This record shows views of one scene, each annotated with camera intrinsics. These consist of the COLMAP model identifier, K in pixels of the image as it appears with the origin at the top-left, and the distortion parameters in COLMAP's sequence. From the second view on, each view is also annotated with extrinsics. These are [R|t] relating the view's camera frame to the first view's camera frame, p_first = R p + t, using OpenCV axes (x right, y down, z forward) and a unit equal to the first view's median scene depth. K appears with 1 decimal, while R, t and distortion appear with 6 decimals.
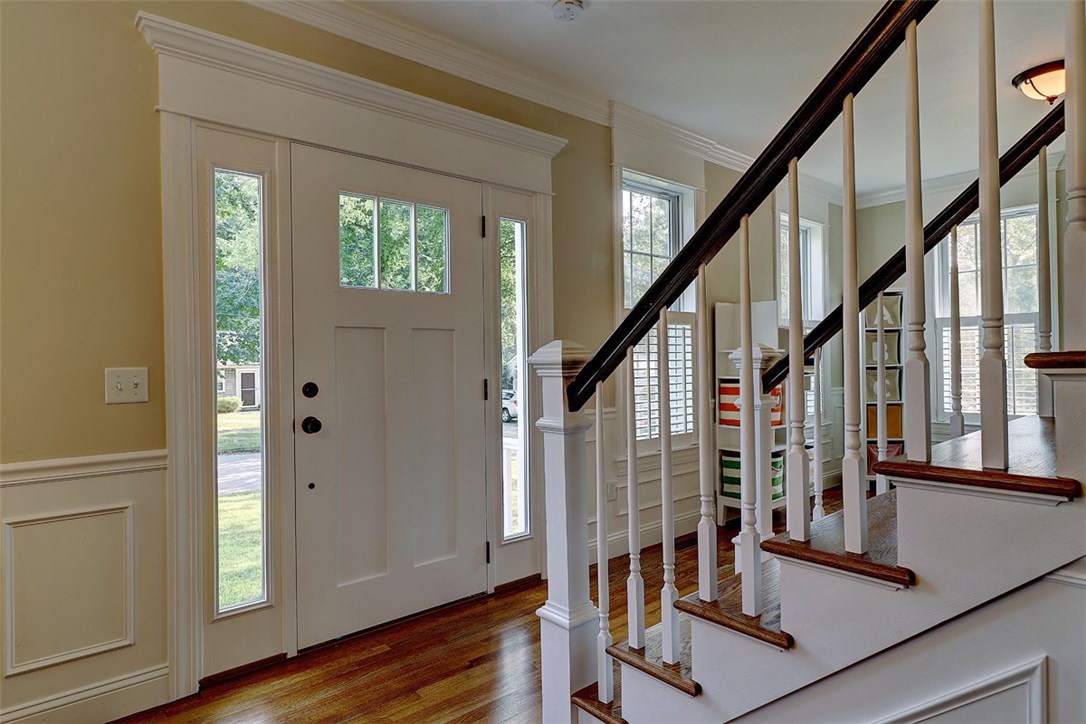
lens RADIAL K [[613.1, 0, 546.5], [0, 613.1, 364.3], [0, 0, 1]] dist [0.002343, 0.000236]
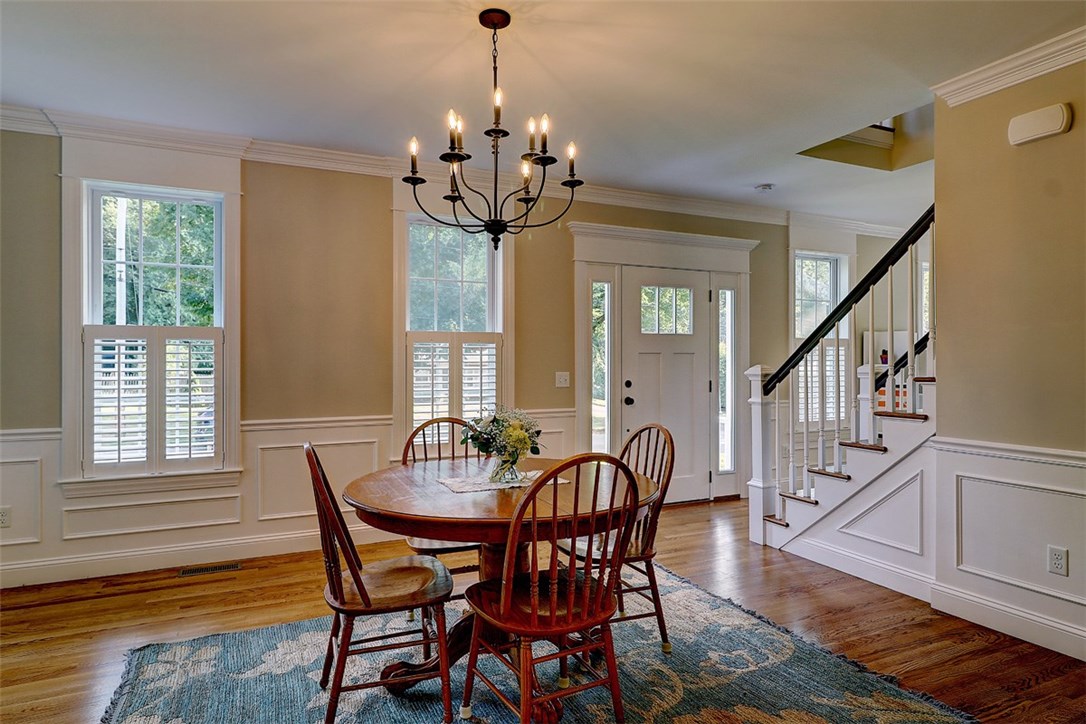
lens RADIAL K [[650.9, 0, 524.5], [0, 650.9, 359.9], [0, 0, 1]] dist [0.004391, -0.002421]
pose [[0.959024, 0.013524, -0.283000, -0.085320], [-0.014878, 0.999886, -0.002635, -0.024067], [0.282932, 0.006737, 0.959116, -1.021825]]
